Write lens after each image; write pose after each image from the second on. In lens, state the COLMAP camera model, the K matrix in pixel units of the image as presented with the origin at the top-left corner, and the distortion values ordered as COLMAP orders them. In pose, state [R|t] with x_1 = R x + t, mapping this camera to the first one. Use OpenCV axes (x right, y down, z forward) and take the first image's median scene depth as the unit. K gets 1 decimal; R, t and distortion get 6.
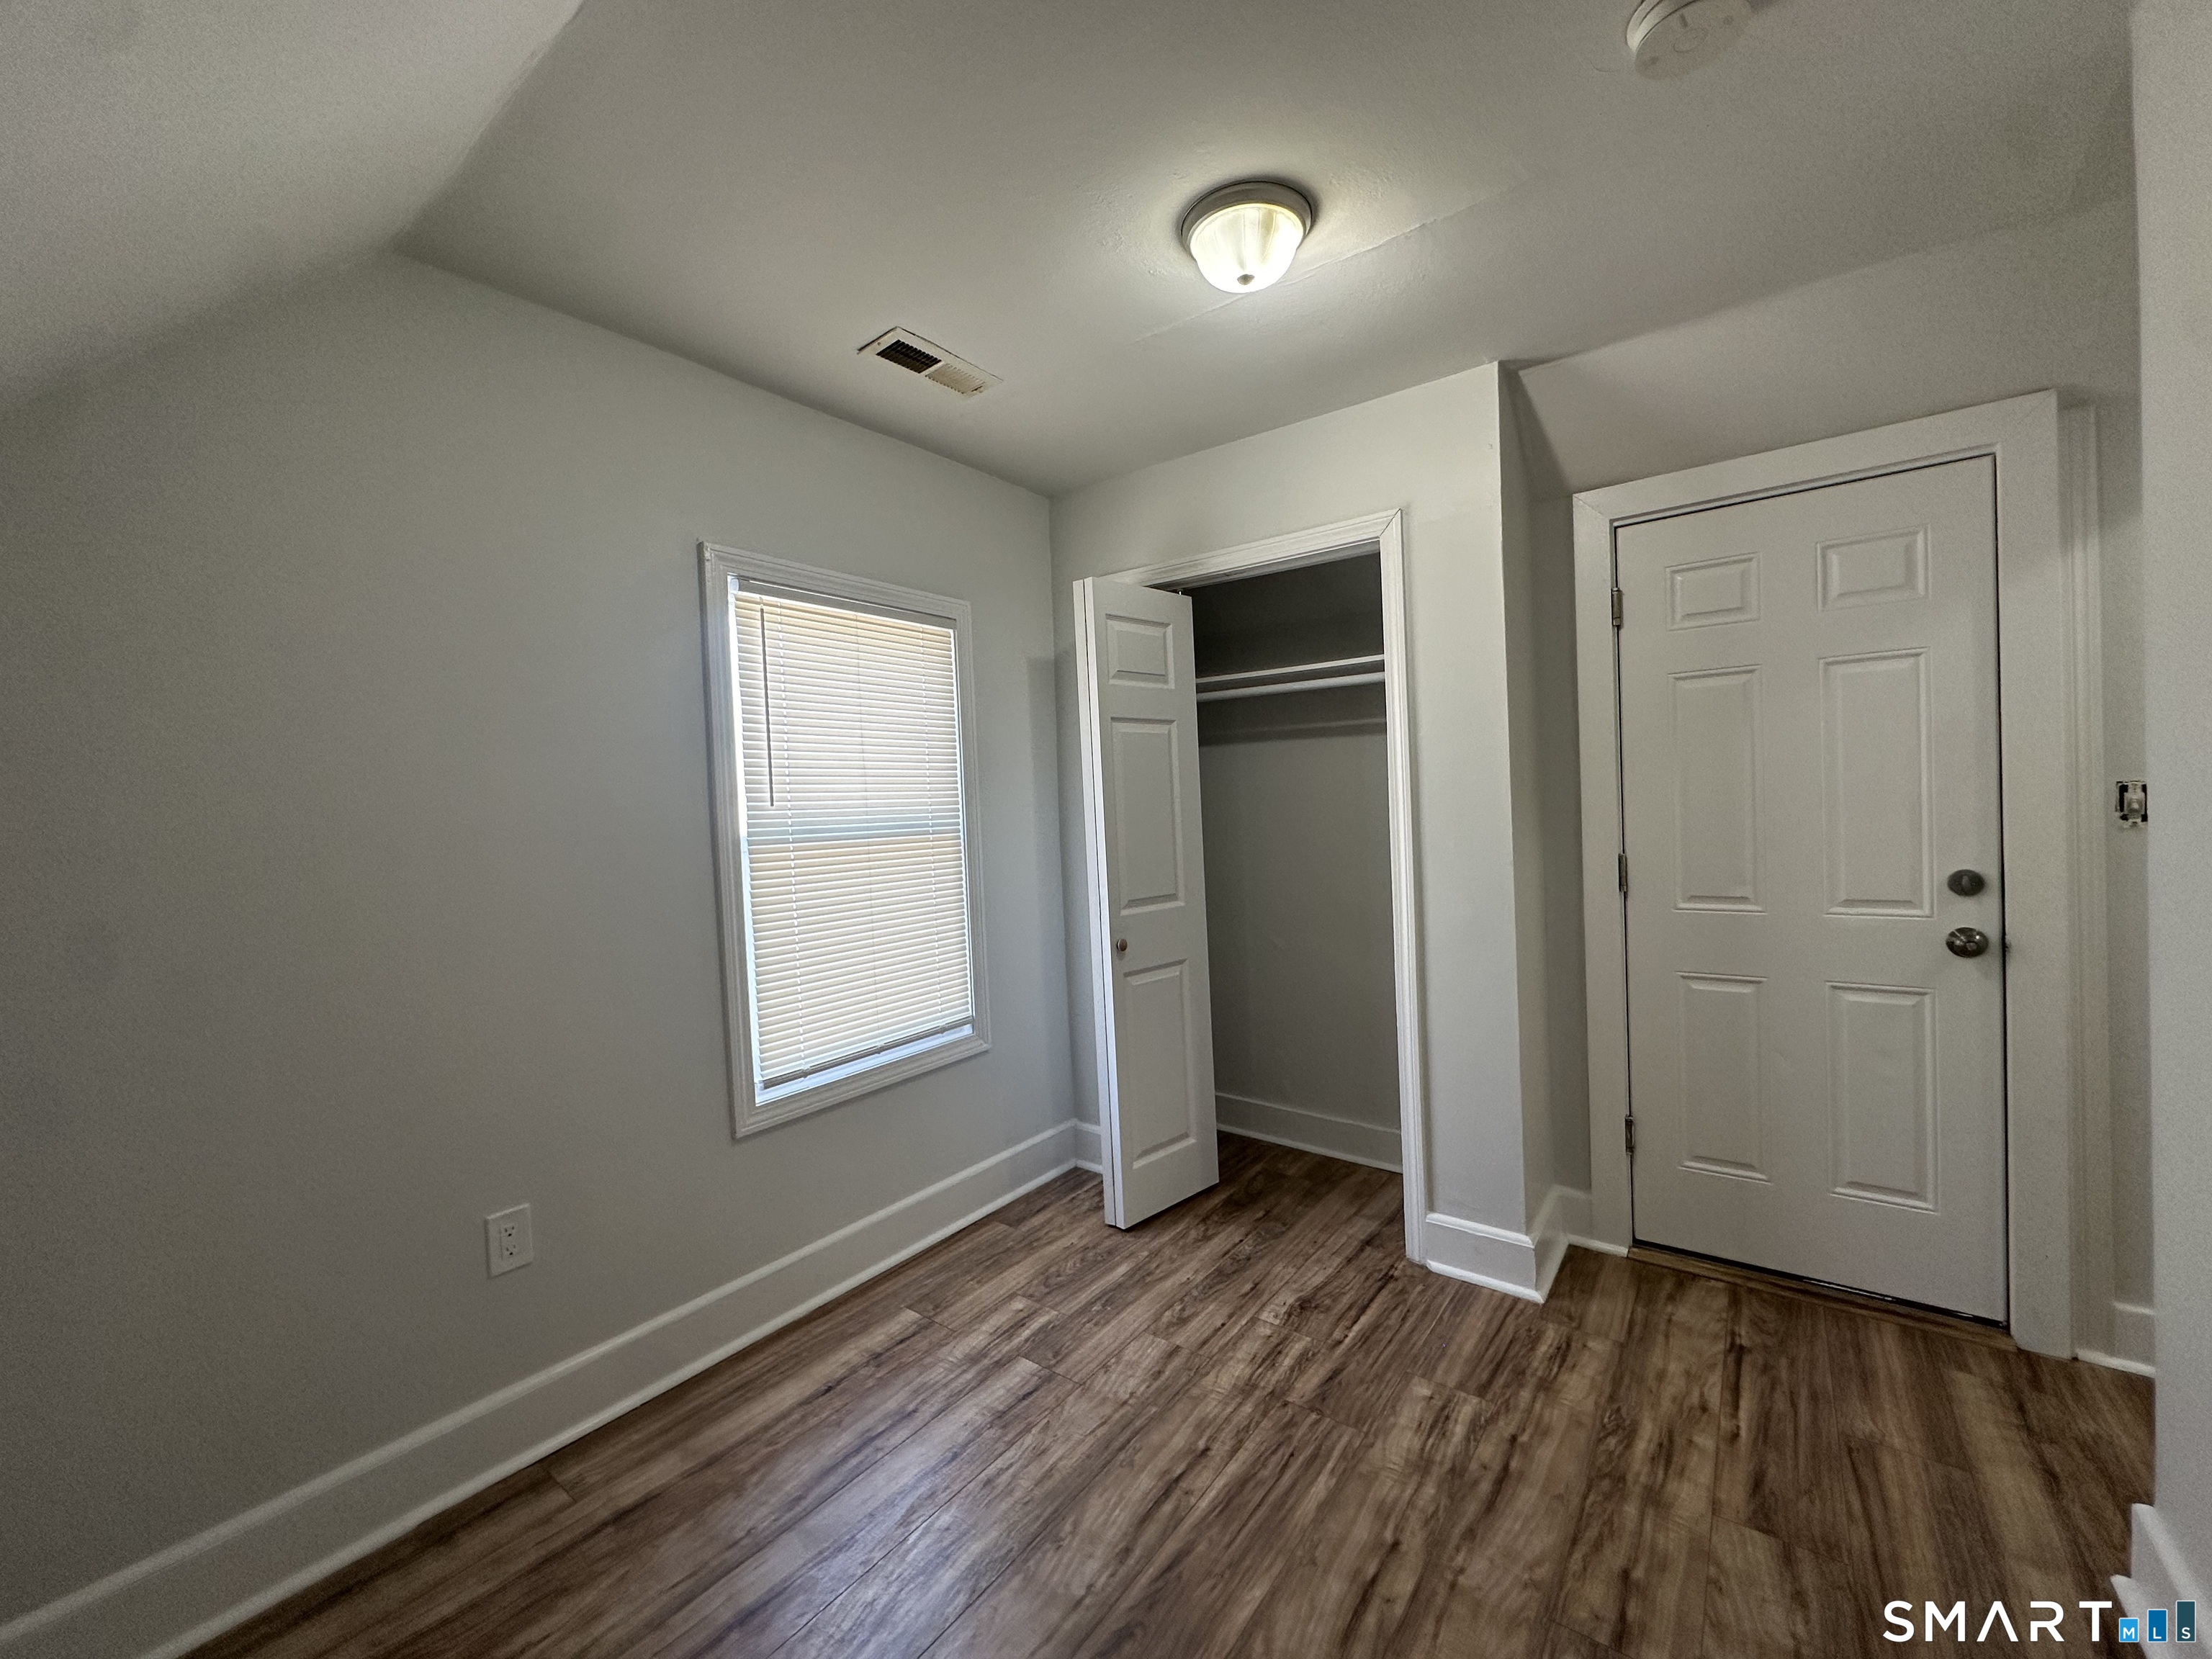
lens RADIAL K [[886.3, 0, 1100.9], [0, 886.3, 831.0], [0, 0, 1]] dist [-0.000931, 0.000263]
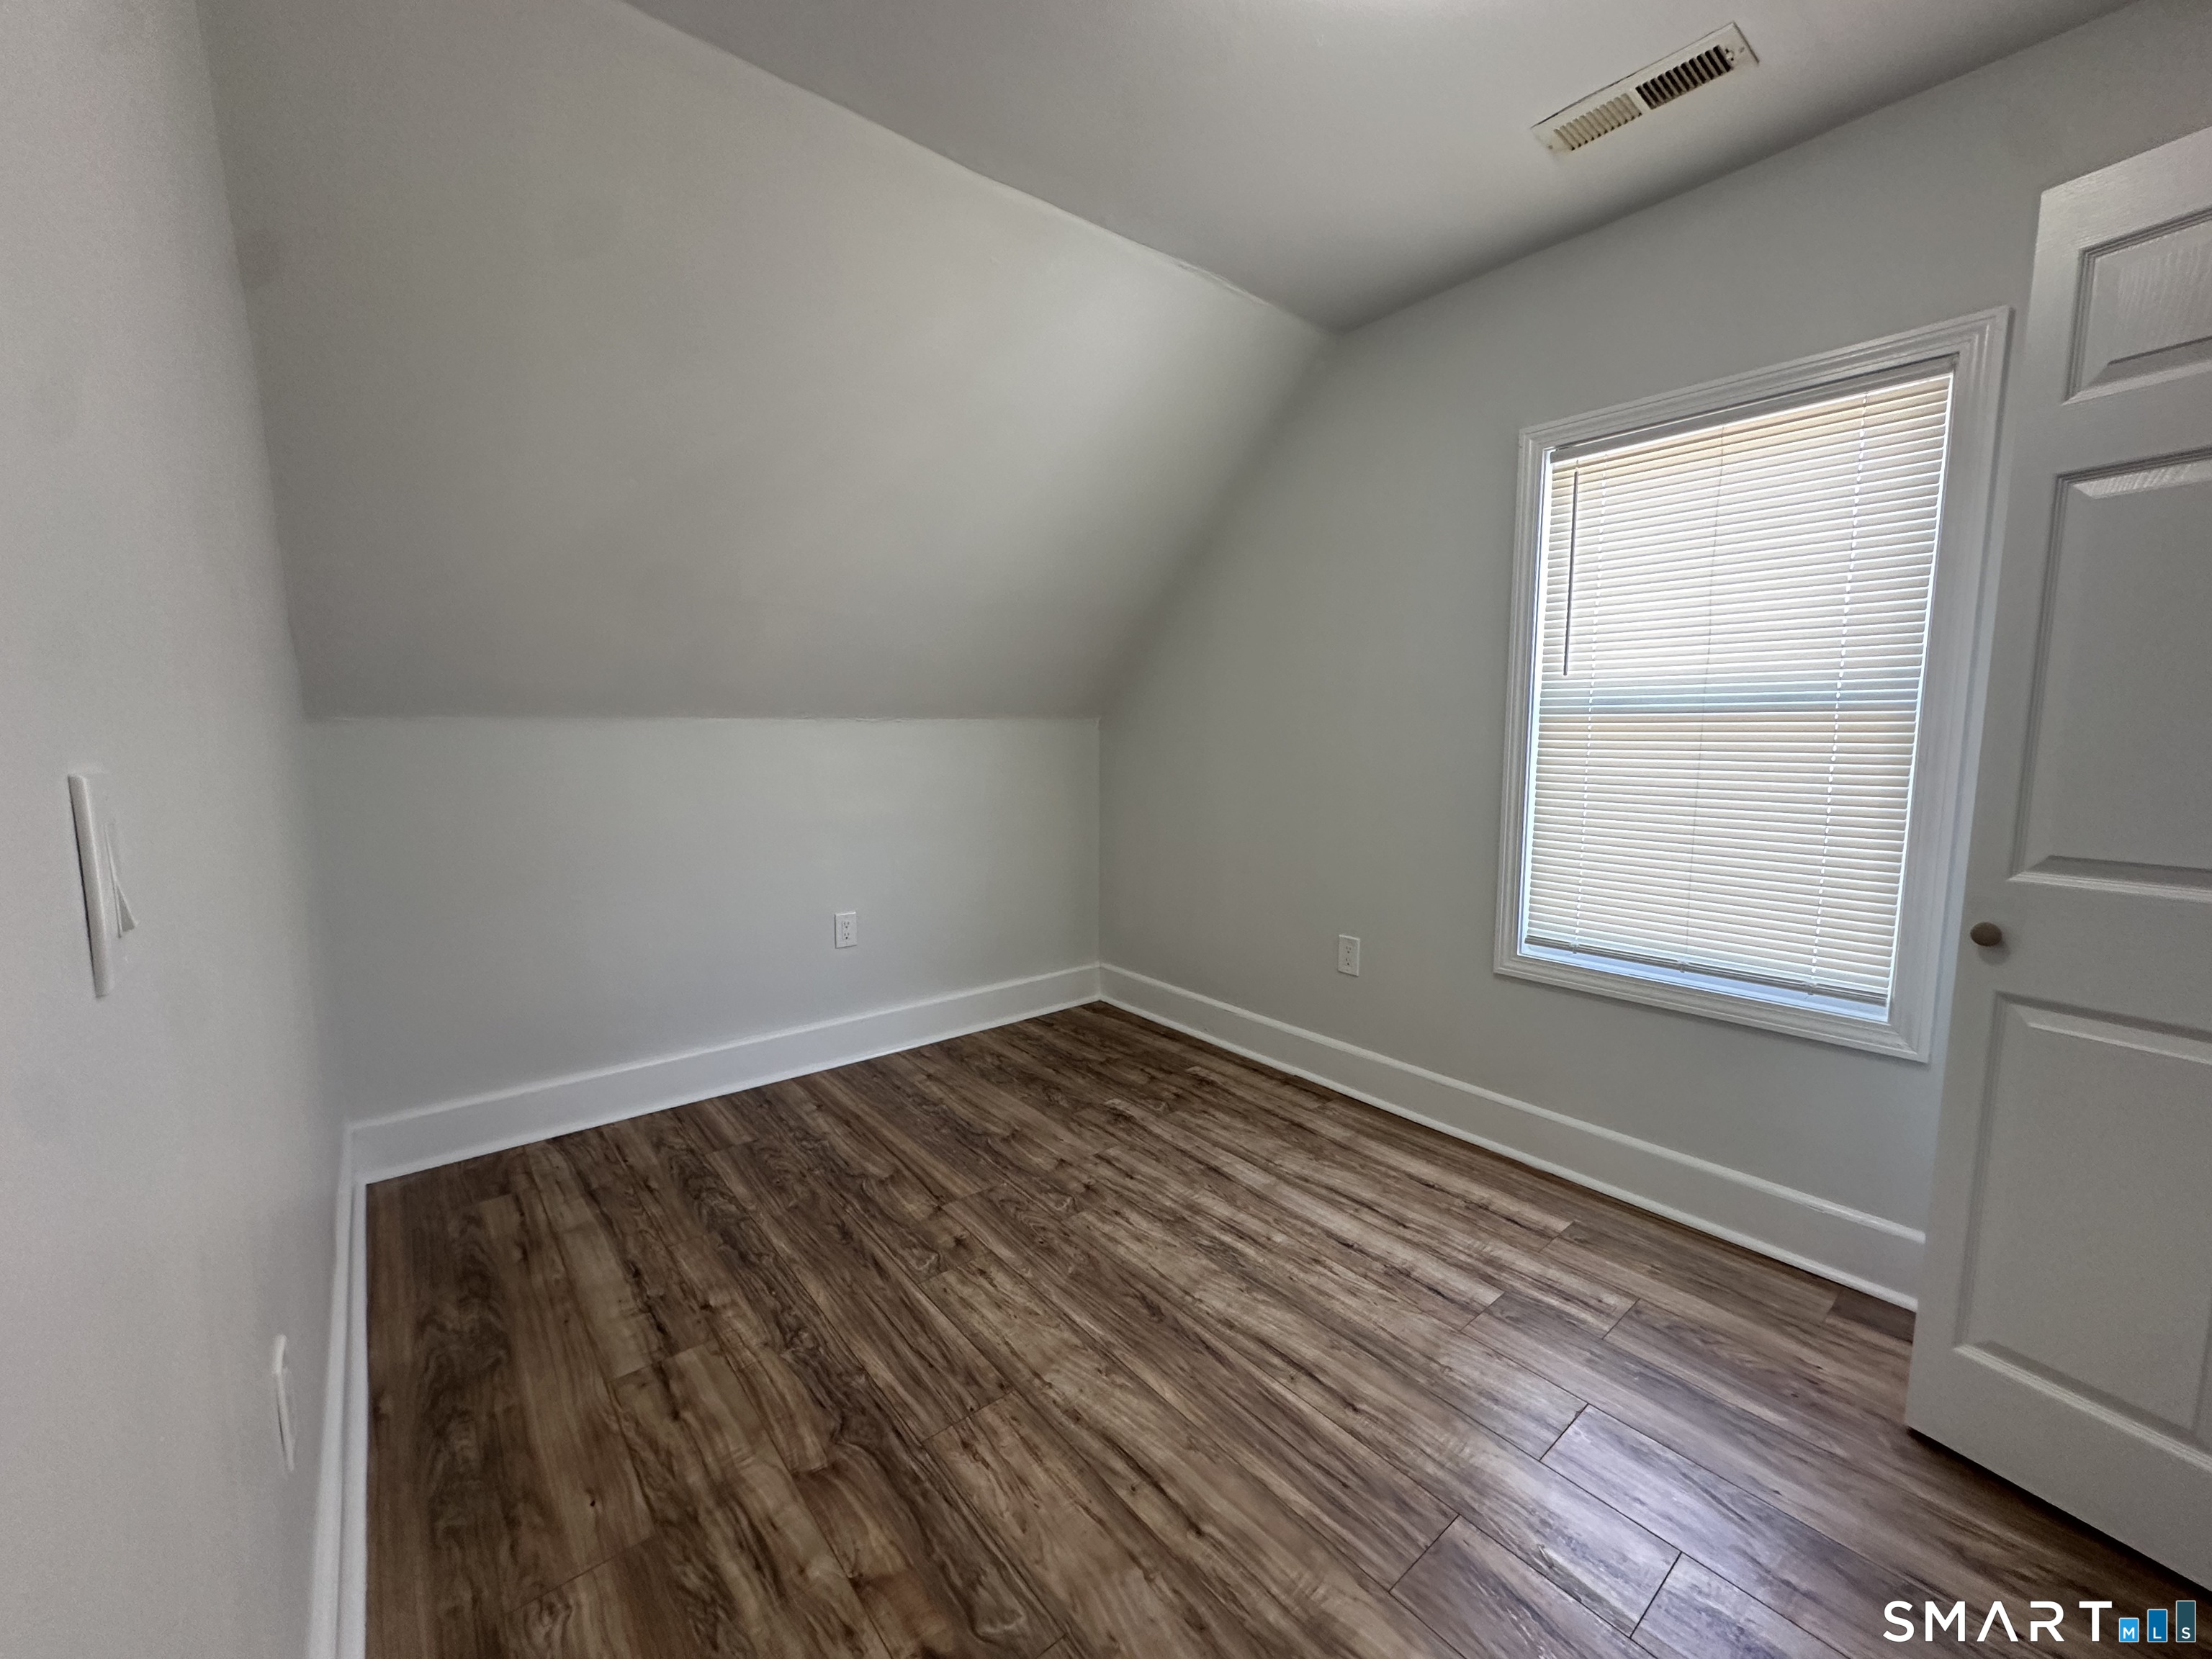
lens RADIAL K [[881.1, 0, 1102.5], [0, 881.1, 827.0], [0, 0, 1]] dist [-0.002786, -0.000131]
pose [[-0.240971, 0.142664, -0.959990, 0.875969], [-0.016491, 0.988393, 0.151024, -0.000618], [0.970392, 0.052223, -0.235821, 0.872894]]
